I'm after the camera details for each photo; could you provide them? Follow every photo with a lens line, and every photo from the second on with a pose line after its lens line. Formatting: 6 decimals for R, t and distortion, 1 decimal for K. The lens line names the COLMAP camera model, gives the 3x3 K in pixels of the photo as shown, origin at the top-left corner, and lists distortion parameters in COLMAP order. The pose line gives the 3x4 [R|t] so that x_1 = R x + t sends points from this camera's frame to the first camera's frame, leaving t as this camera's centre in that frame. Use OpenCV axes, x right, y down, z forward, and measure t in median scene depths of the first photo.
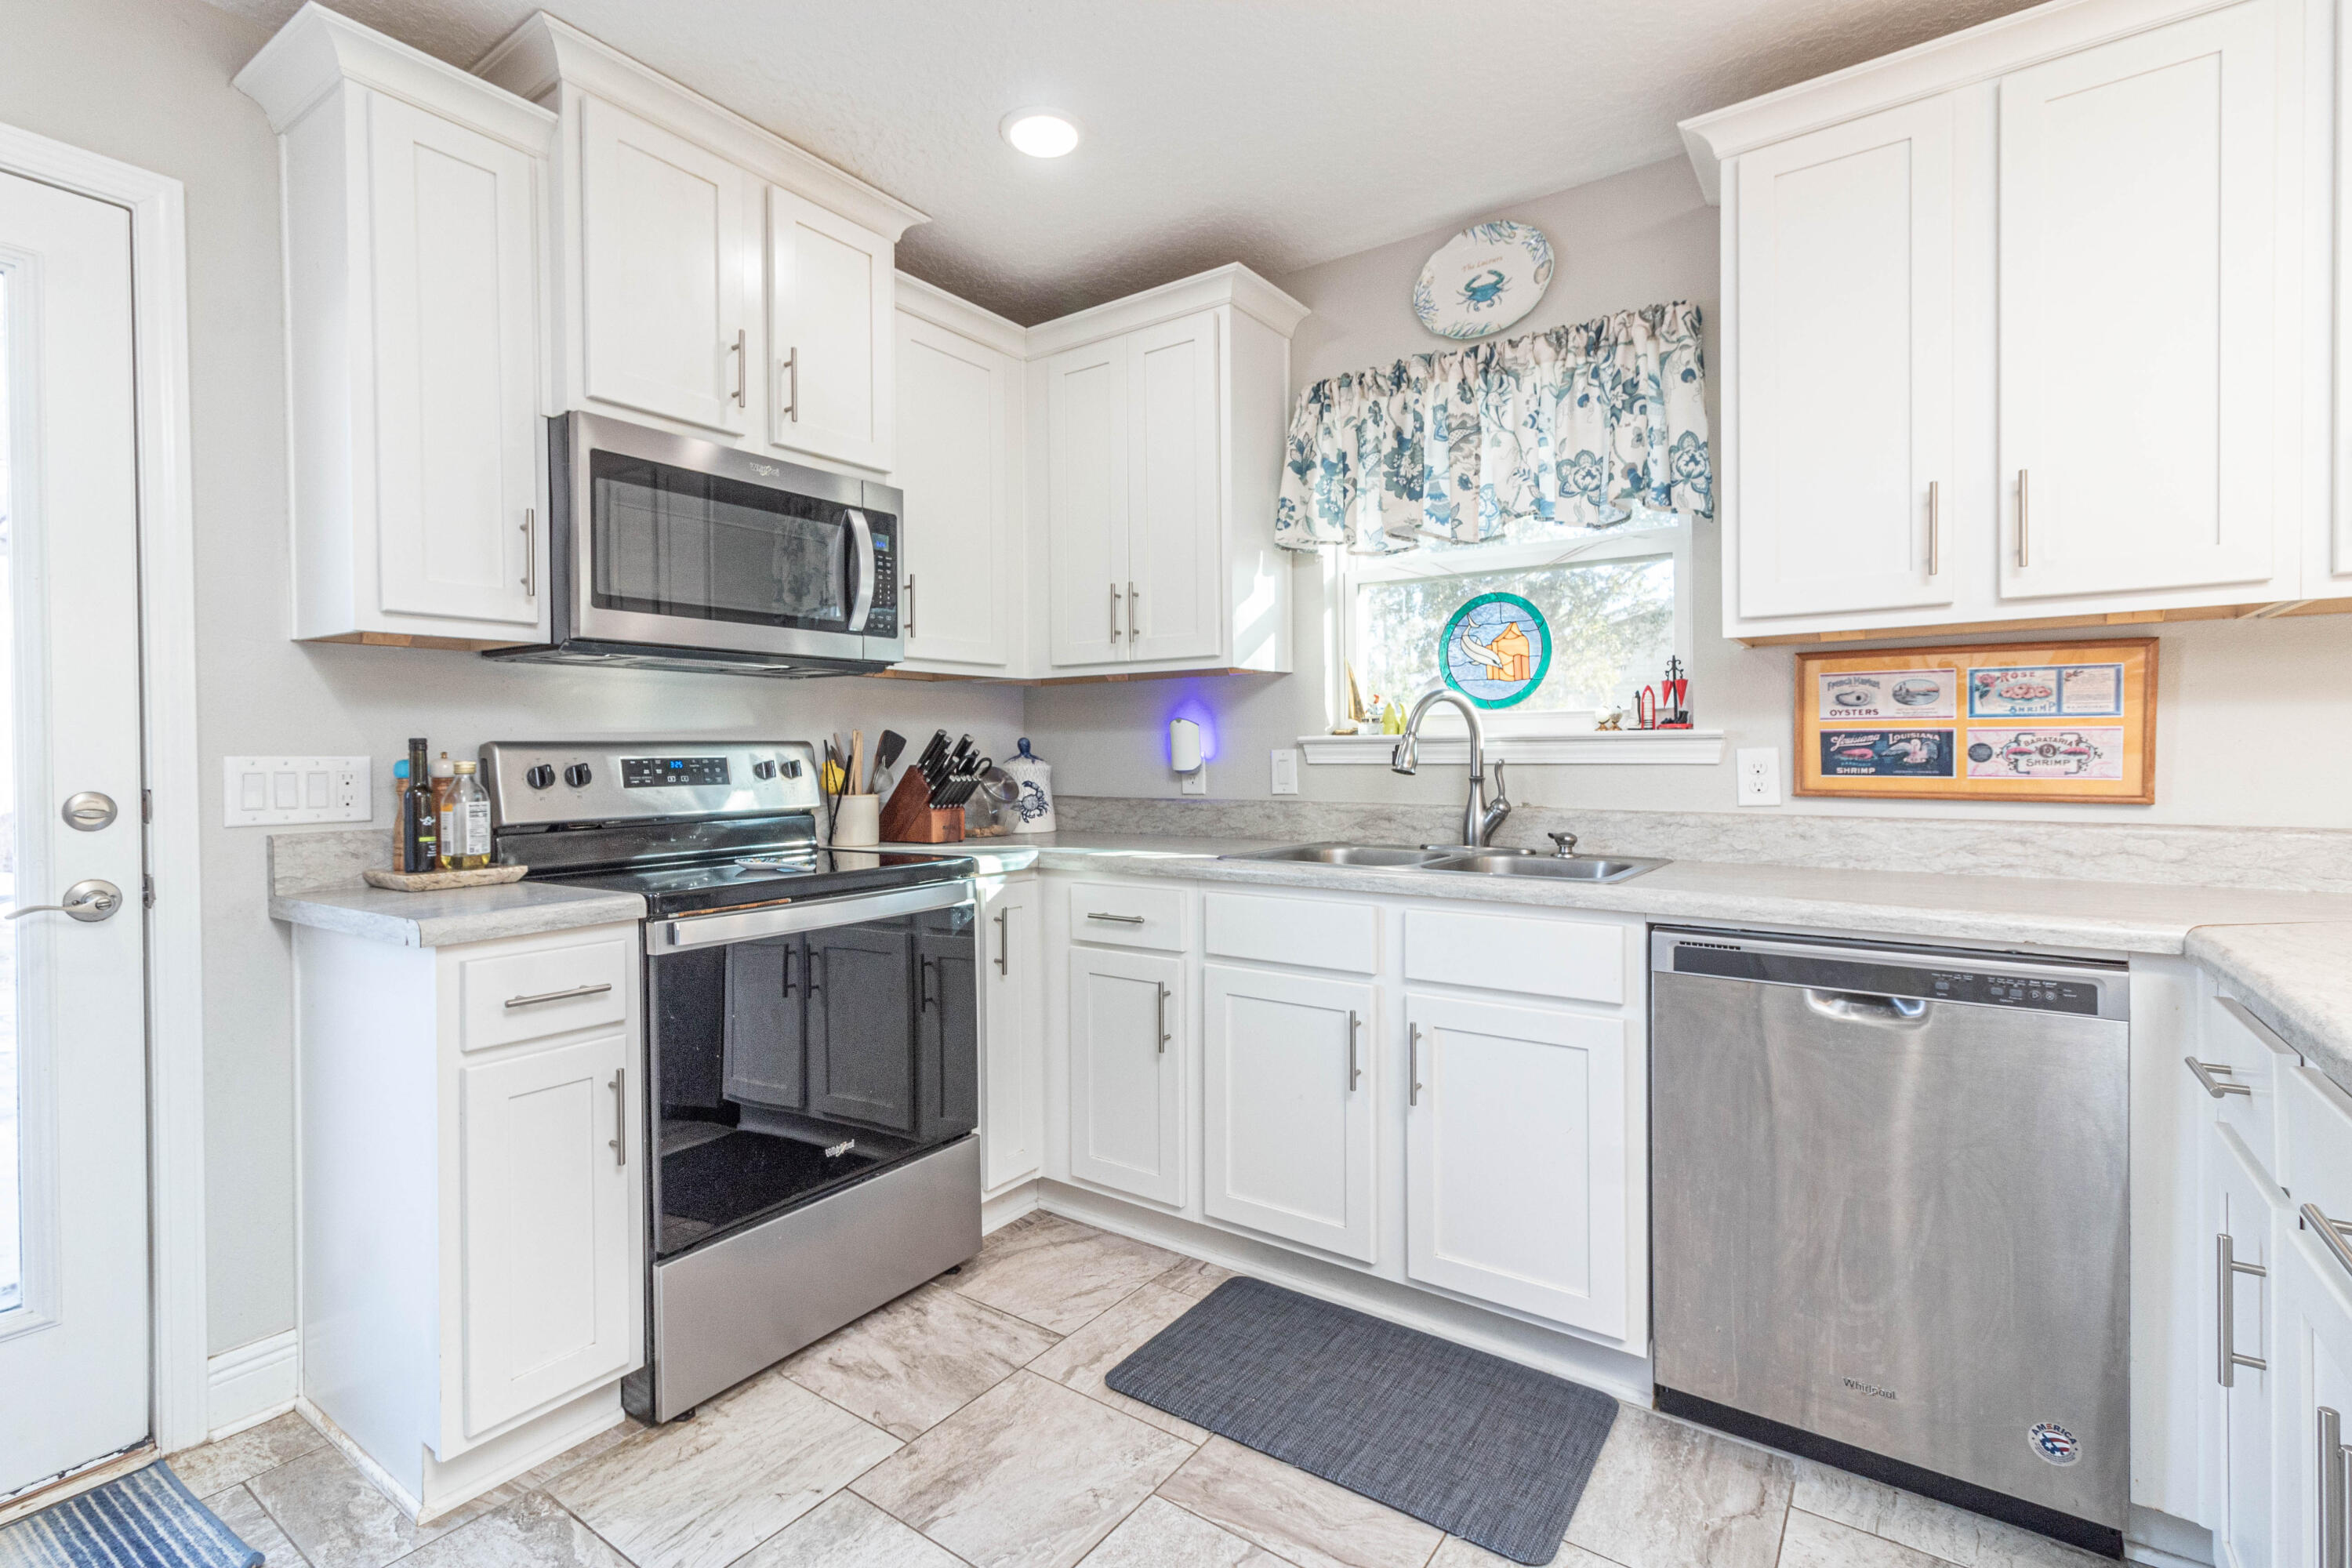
lens RADIAL K [[1066.1, 0, 1158.1], [0, 1066.1, 765.0], [0, 0, 1]] dist [0.004052, 0.000371]
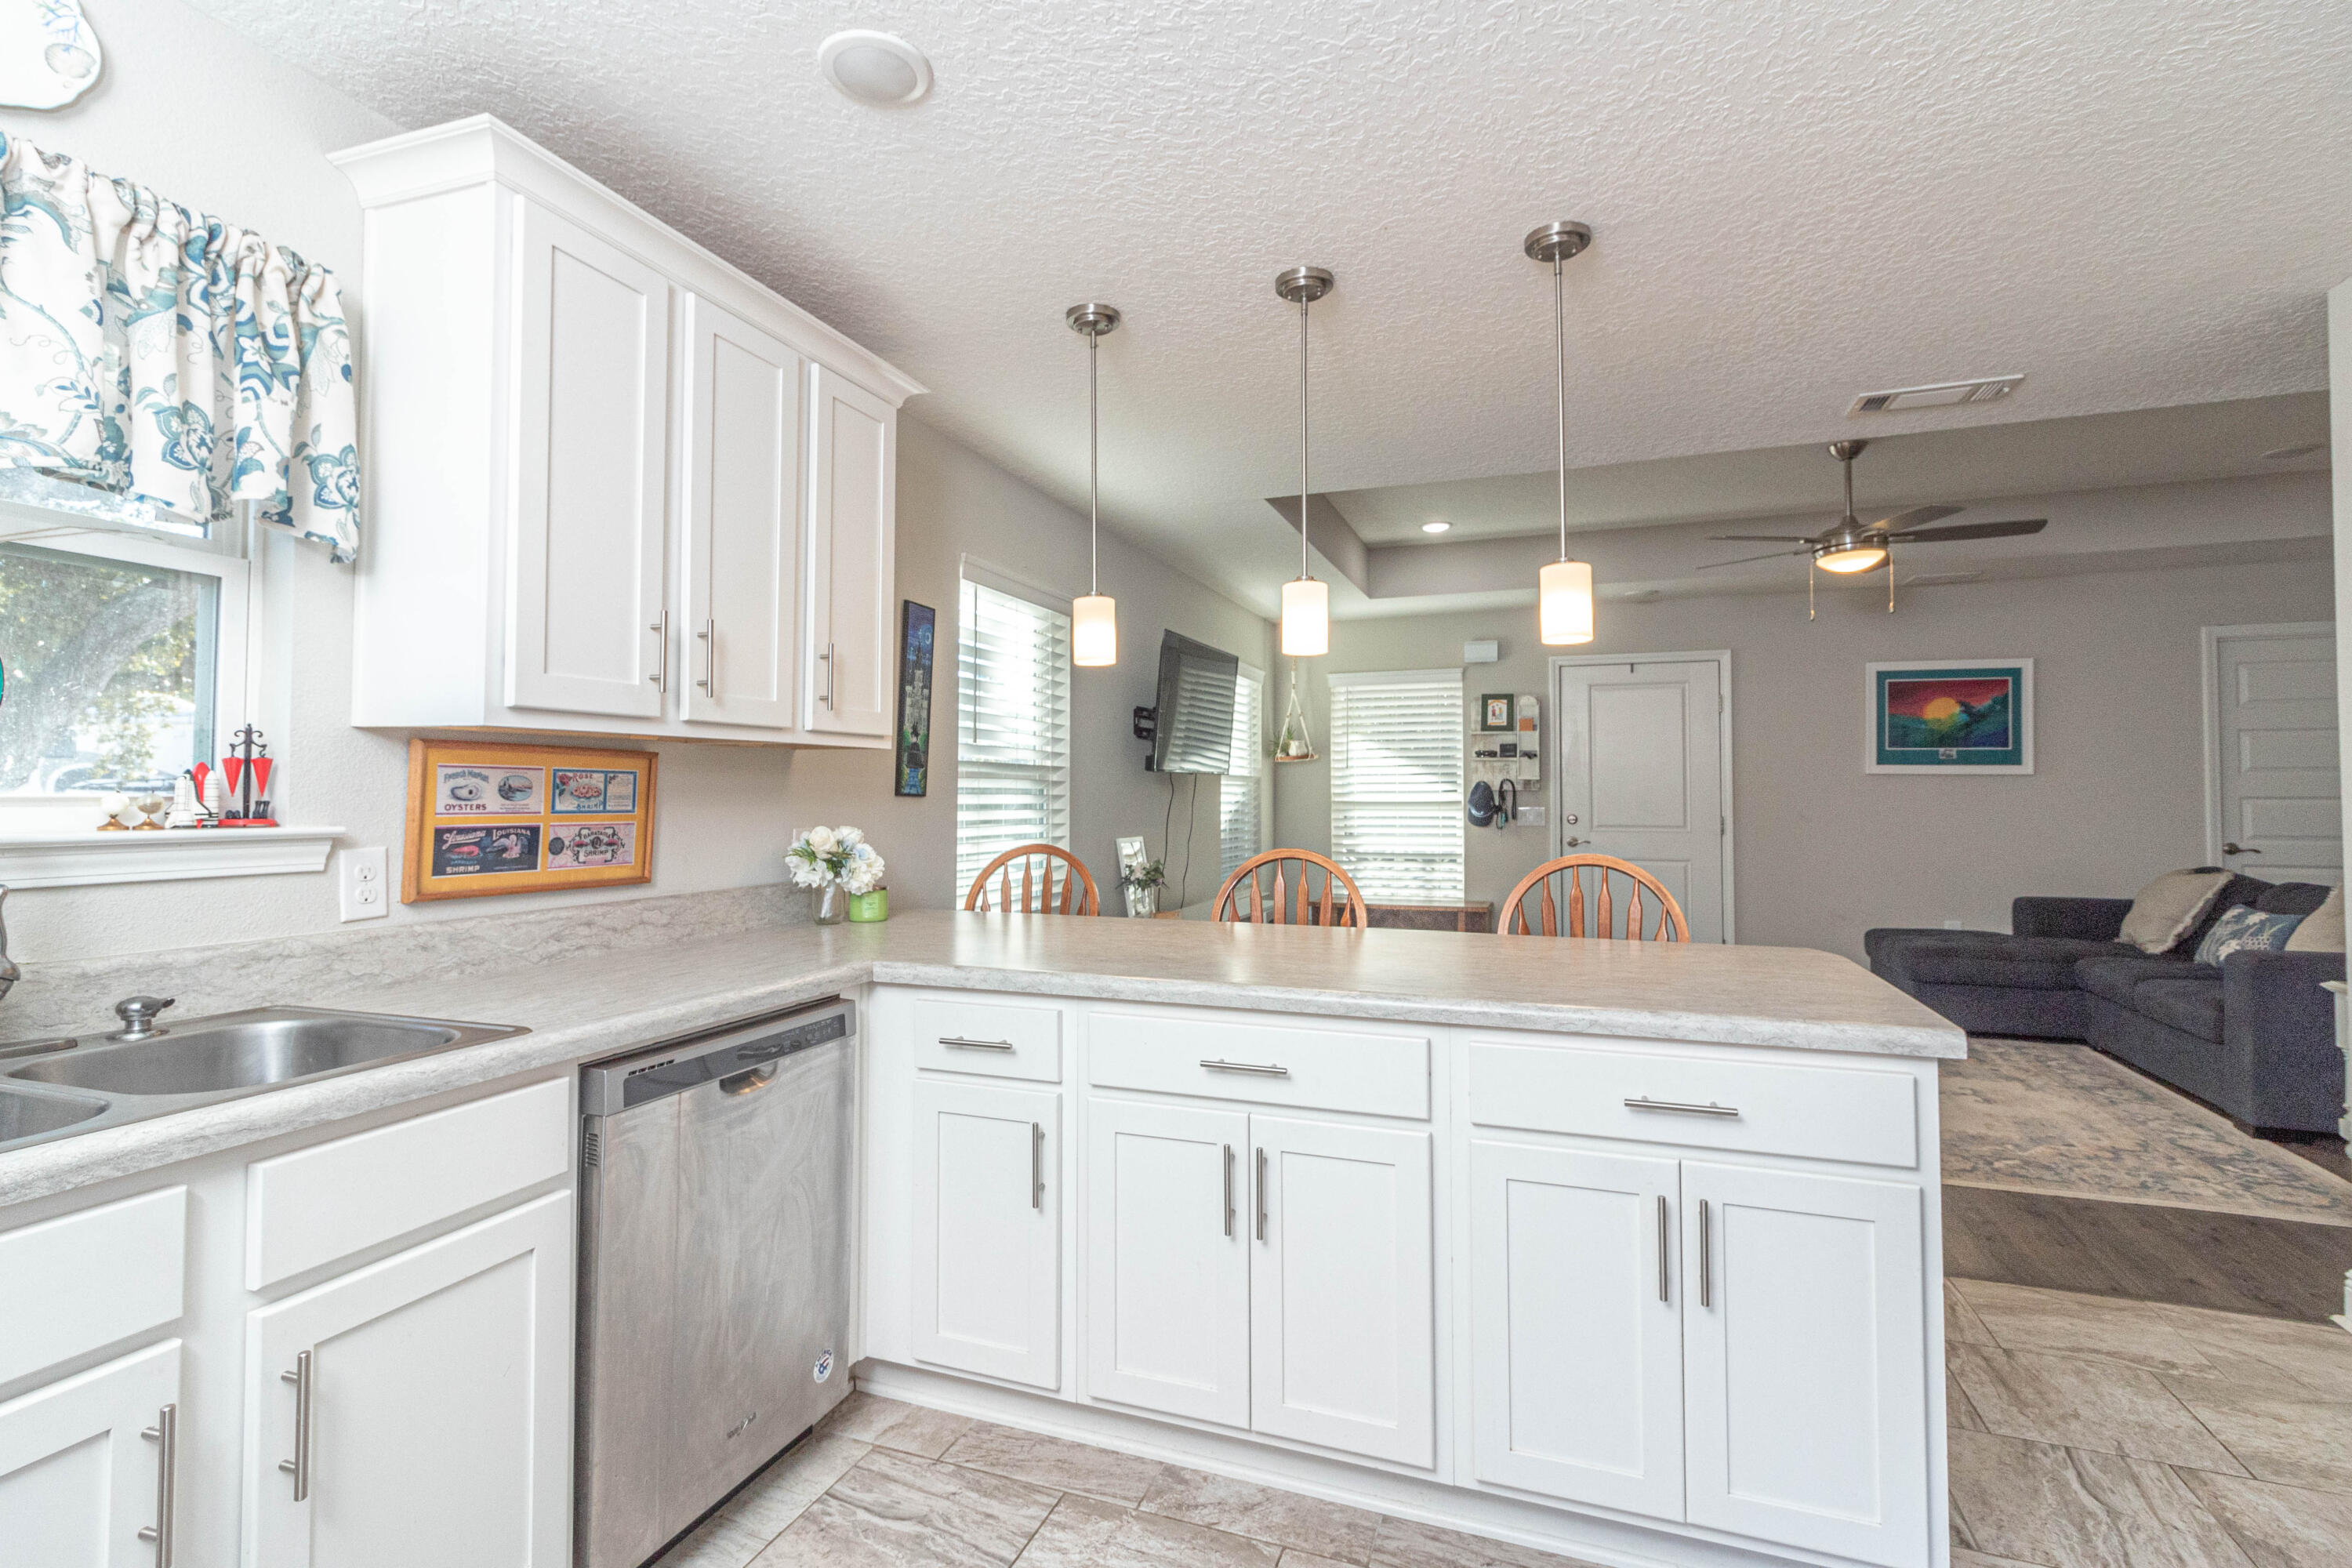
lens RADIAL K [[1098.4, 0, 1164.9], [0, 1098.4, 761.4], [0, 0, 1]] dist [0.007723, 0.000541]
pose [[-0.261674, 0.033555, 0.964573, -0.403885], [0.007855, 0.999436, -0.032637, -0.048234], [-0.965124, -0.000964, -0.261790, 0.601388]]
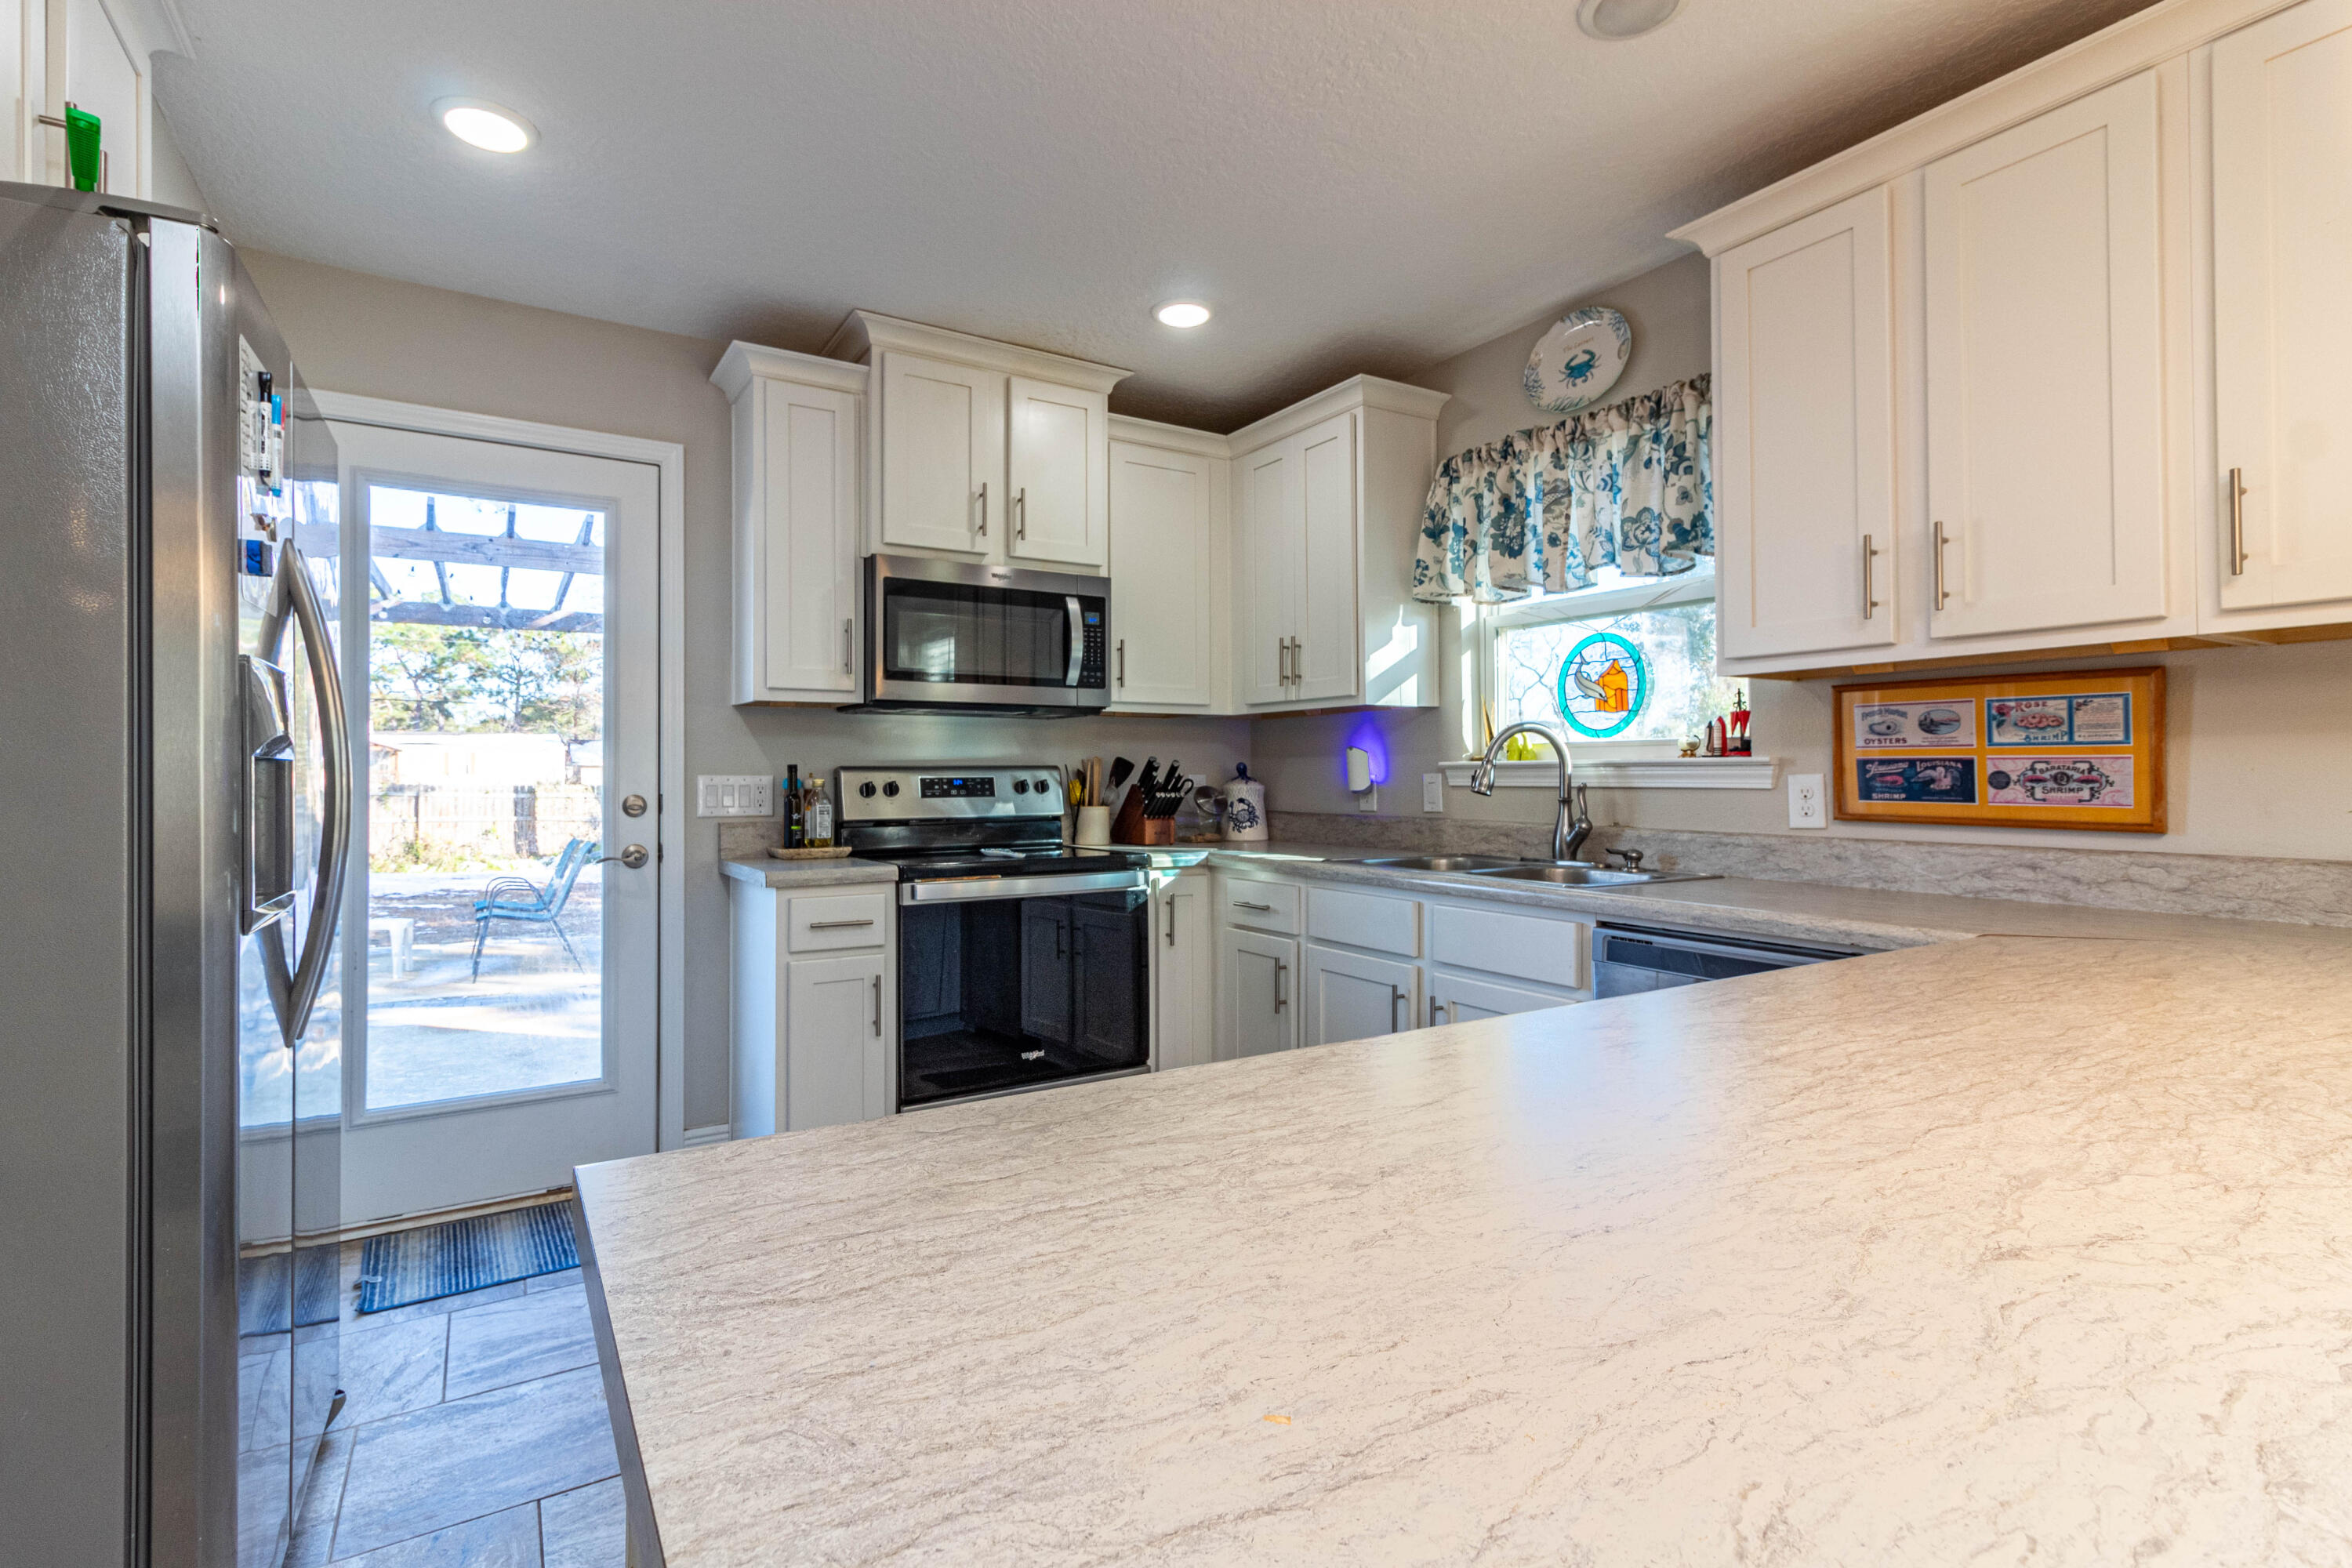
lens RADIAL K [[1079.4, 0, 1160.1], [0, 1079.4, 762.6], [0, 0, 1]] dist [0.007131, 0.000025]
pose [[0.923494, 0.000448, -0.383613, 0.364533], [-0.008724, 0.999765, -0.019834, -0.000449], [0.383514, 0.021663, 0.923281, -0.237800]]
